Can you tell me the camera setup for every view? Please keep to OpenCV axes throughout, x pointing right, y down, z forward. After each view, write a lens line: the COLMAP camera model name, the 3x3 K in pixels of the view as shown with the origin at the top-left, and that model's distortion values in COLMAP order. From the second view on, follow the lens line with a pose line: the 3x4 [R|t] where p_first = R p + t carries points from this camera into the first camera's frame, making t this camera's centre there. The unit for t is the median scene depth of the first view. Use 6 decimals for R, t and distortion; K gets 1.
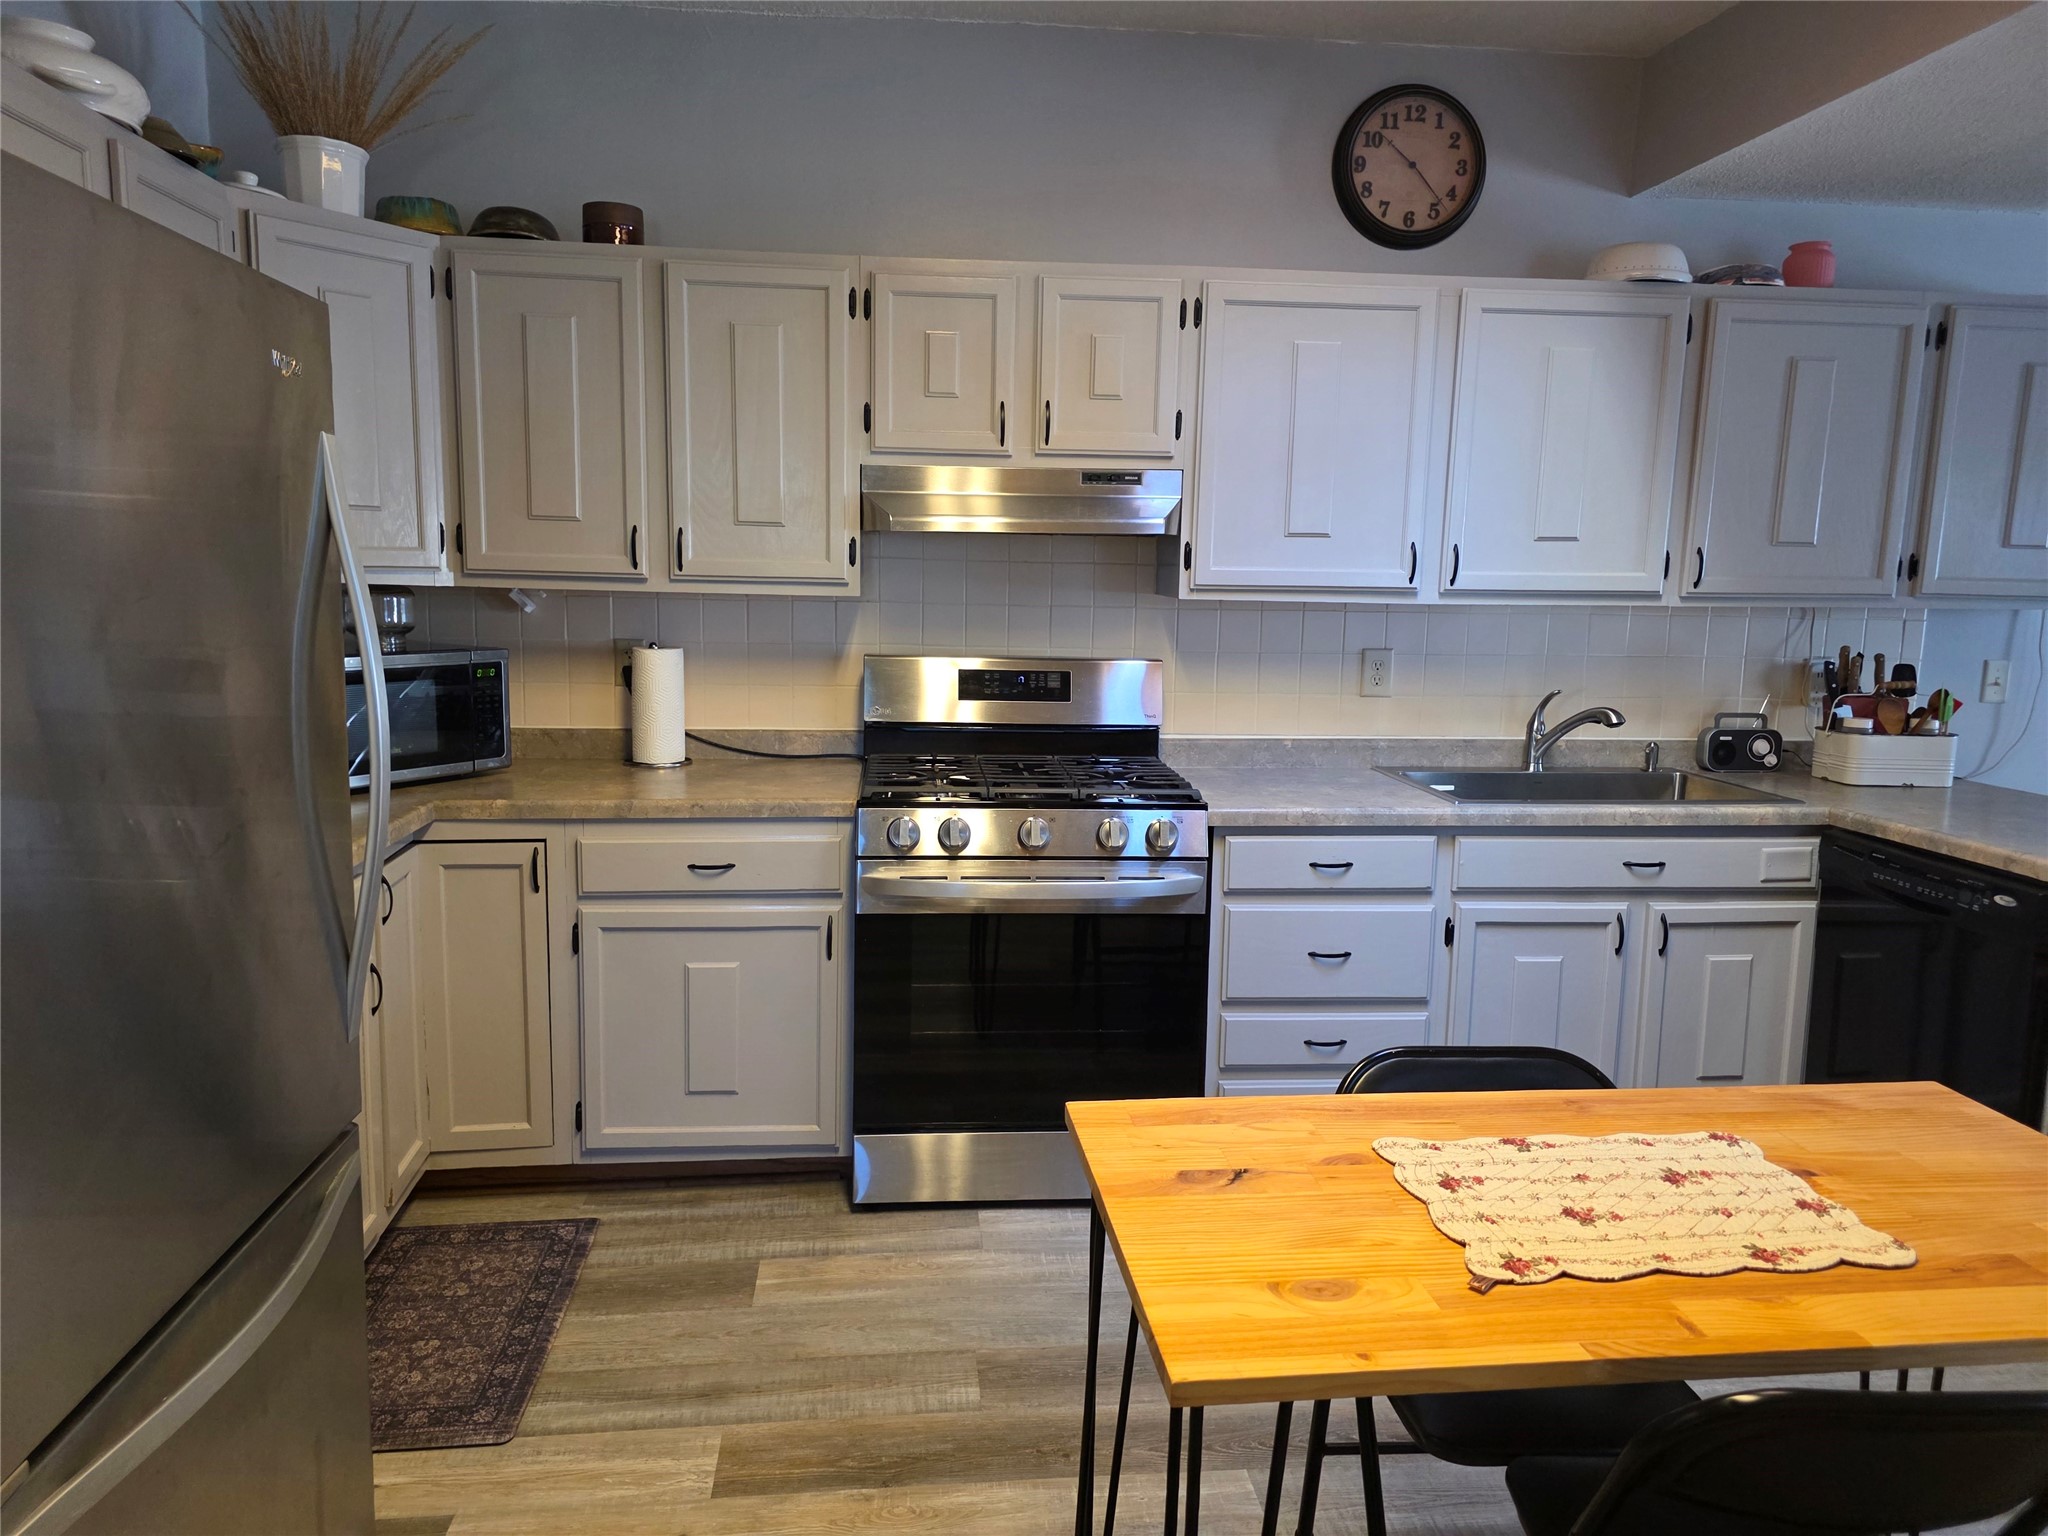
lens RADIAL K [[1372.0, 0, 1011.4], [0, 1372.0, 773.6], [0, 0, 1]] dist [0.064432, -0.067898]
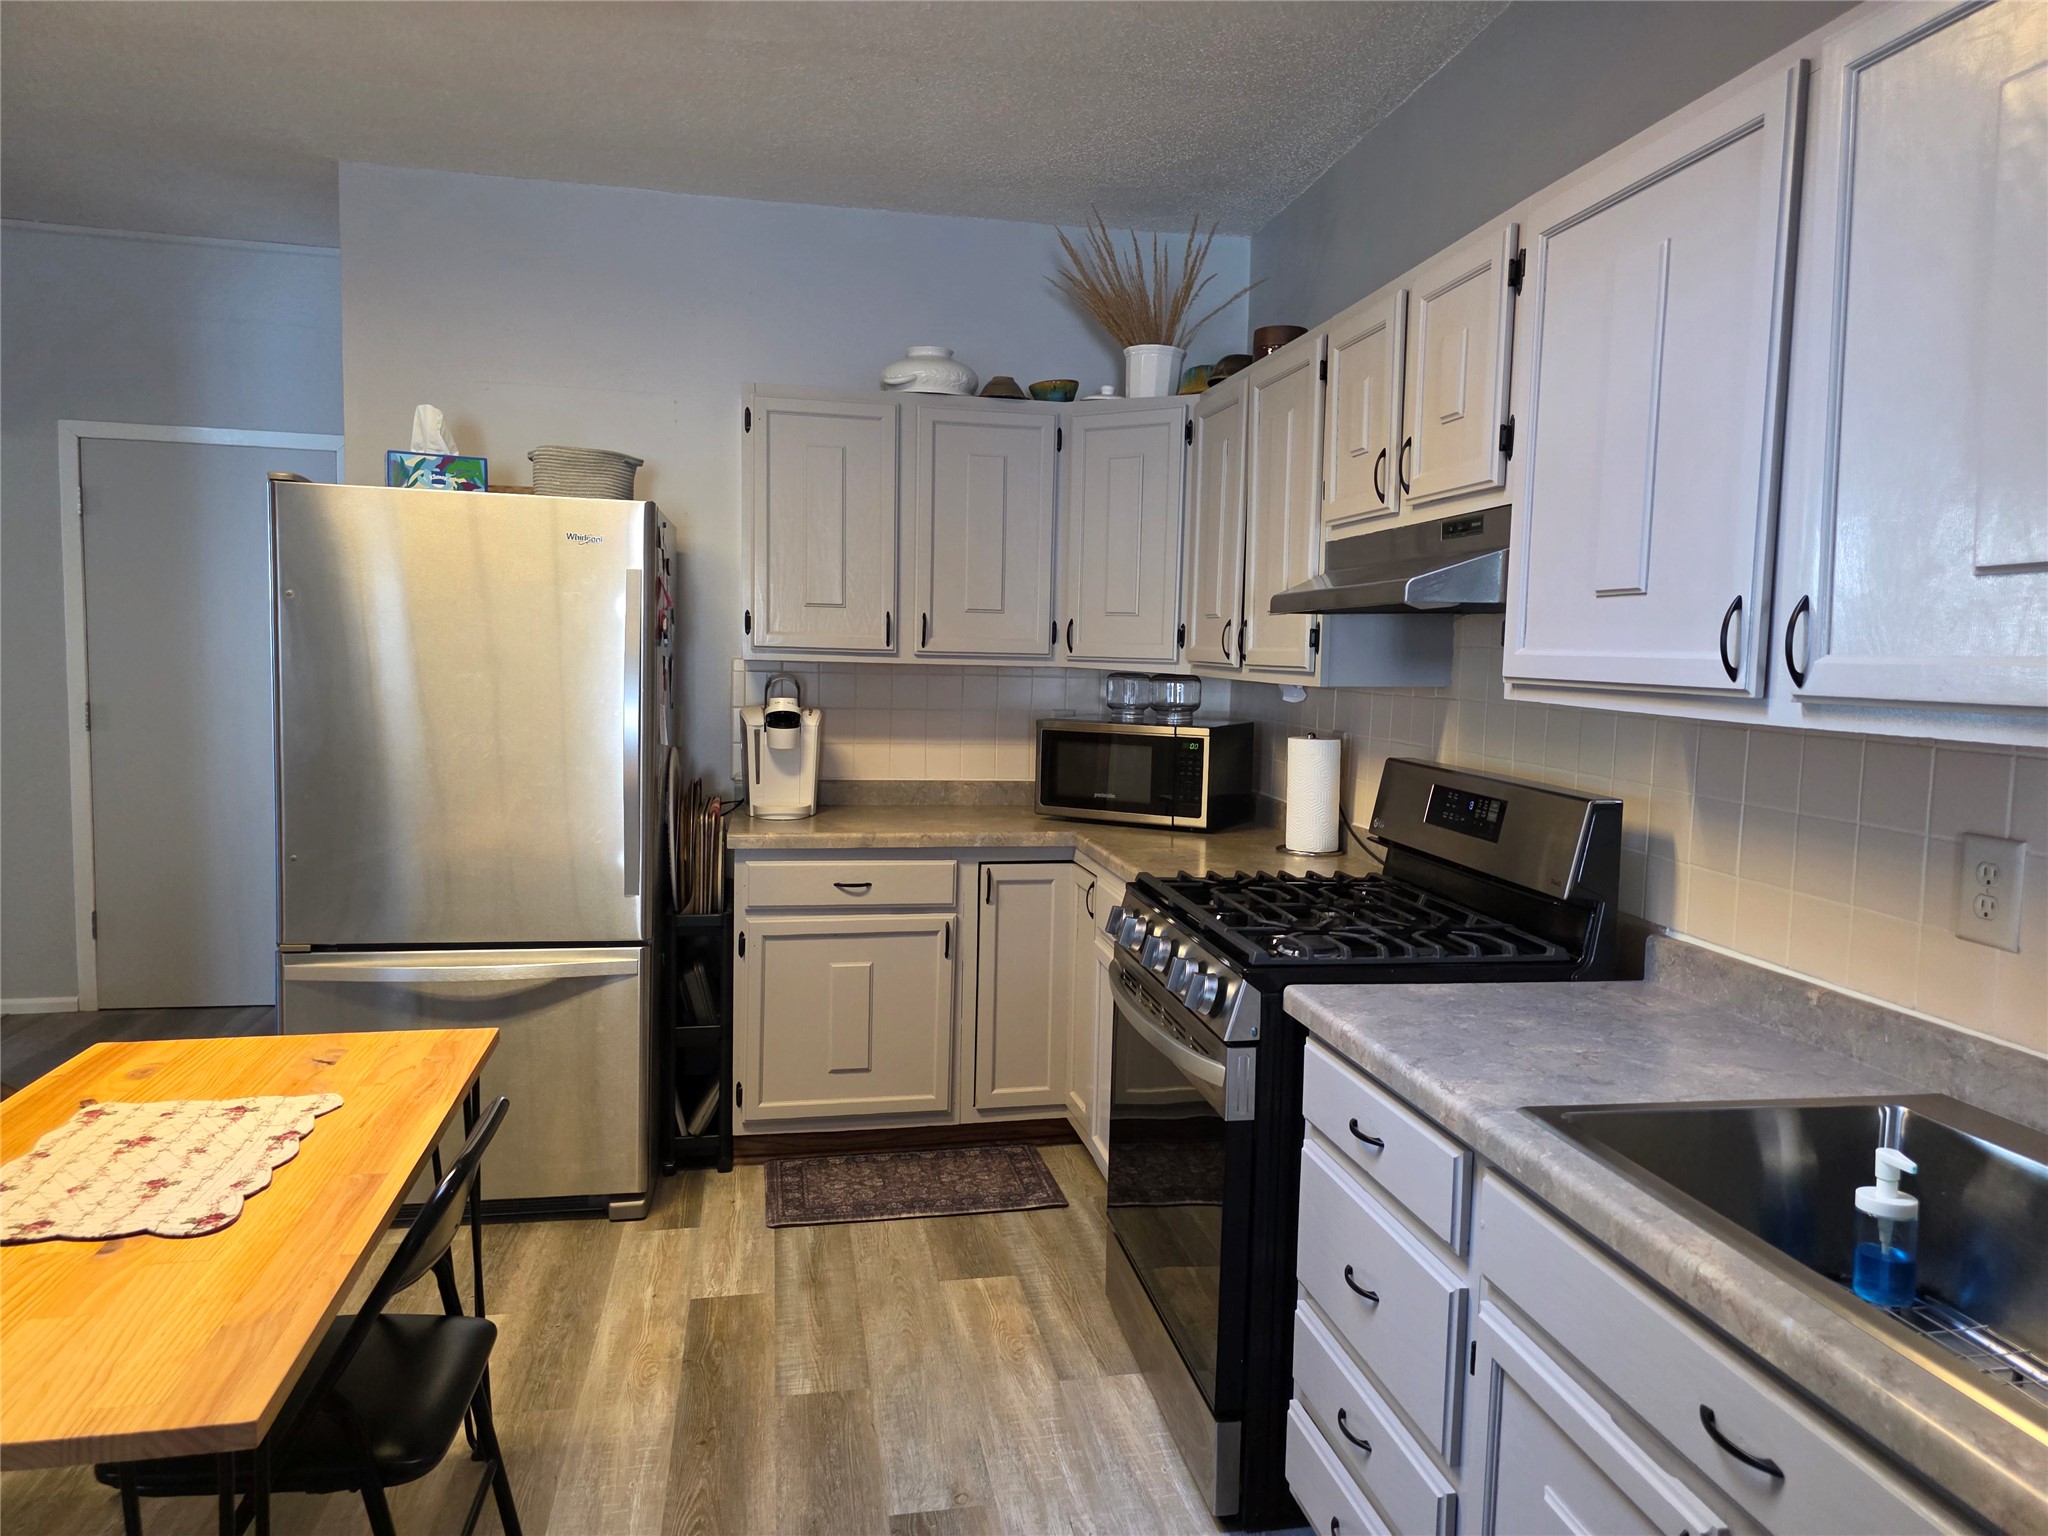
lens RADIAL K [[1360.8, 0, 1034.7], [0, 1360.8, 770.6], [0, 0, 1]] dist [0.058027, -0.058919]
pose [[0.099121, 0.074816, -0.992259, 0.786185], [-0.175258, 0.982894, 0.056602, -0.096022], [0.979520, 0.168291, 0.110538, 0.750383]]
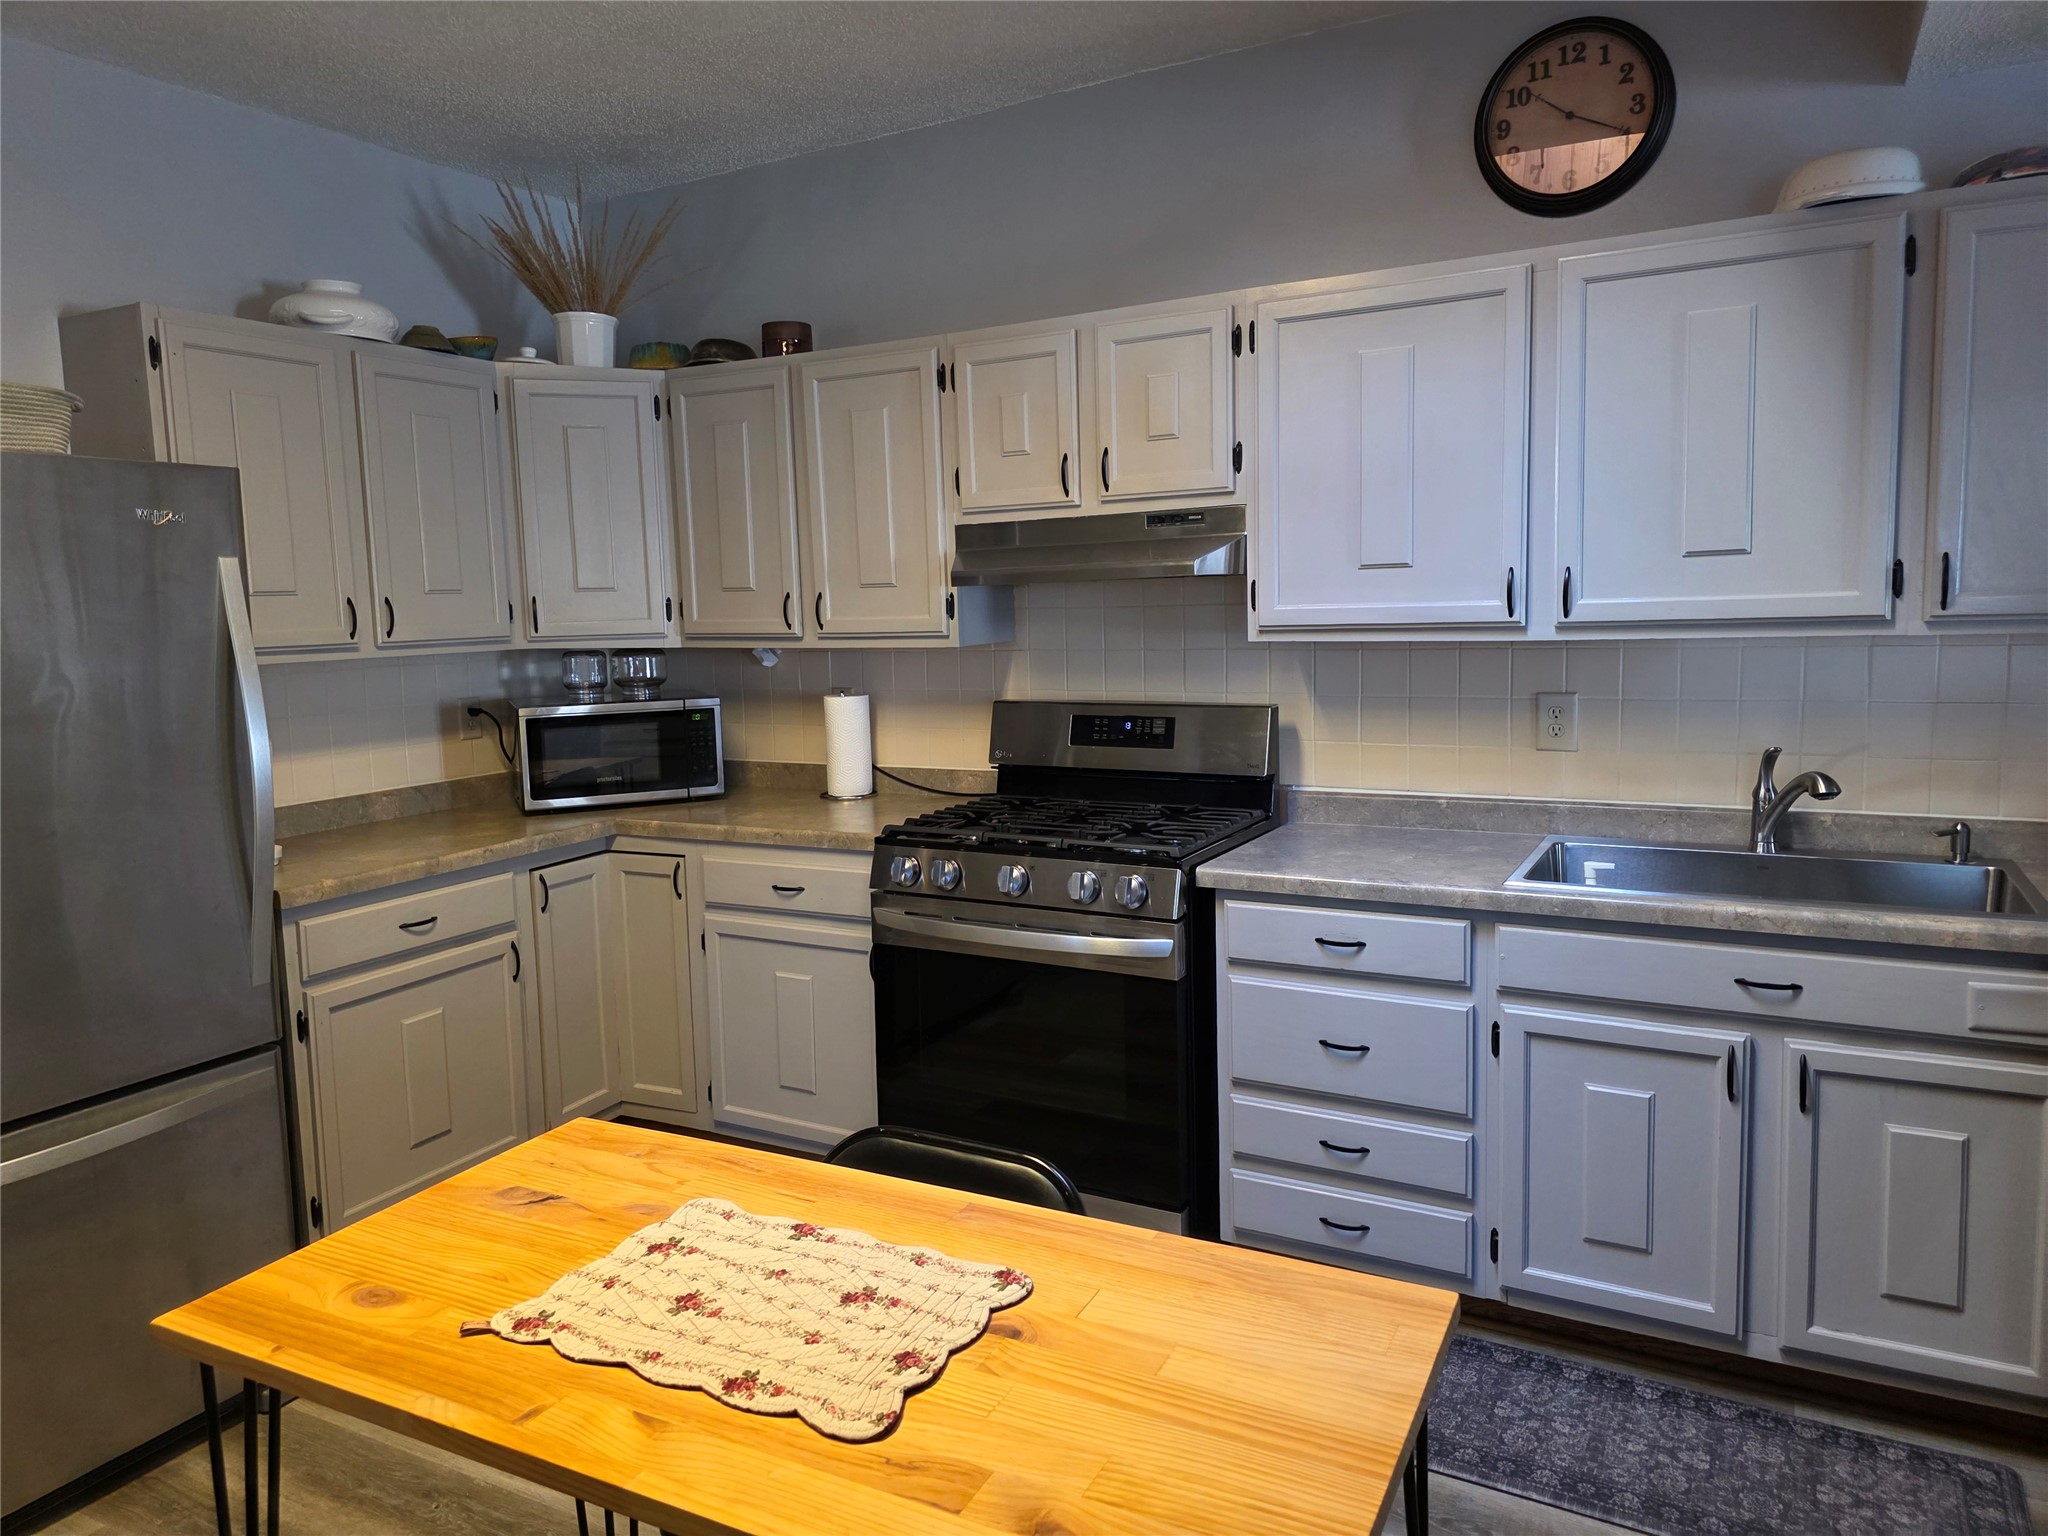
lens RADIAL K [[1372.0, 0, 1004.2], [0, 1372.0, 756.7], [0, 0, 1]] dist [0.048478, -0.030401]
pose [[0.826577, 0.023287, -0.562341, 0.535578], [-0.042322, 0.998887, -0.020844, -0.023972], [0.561230, 0.041028, 0.826643, 0.148717]]
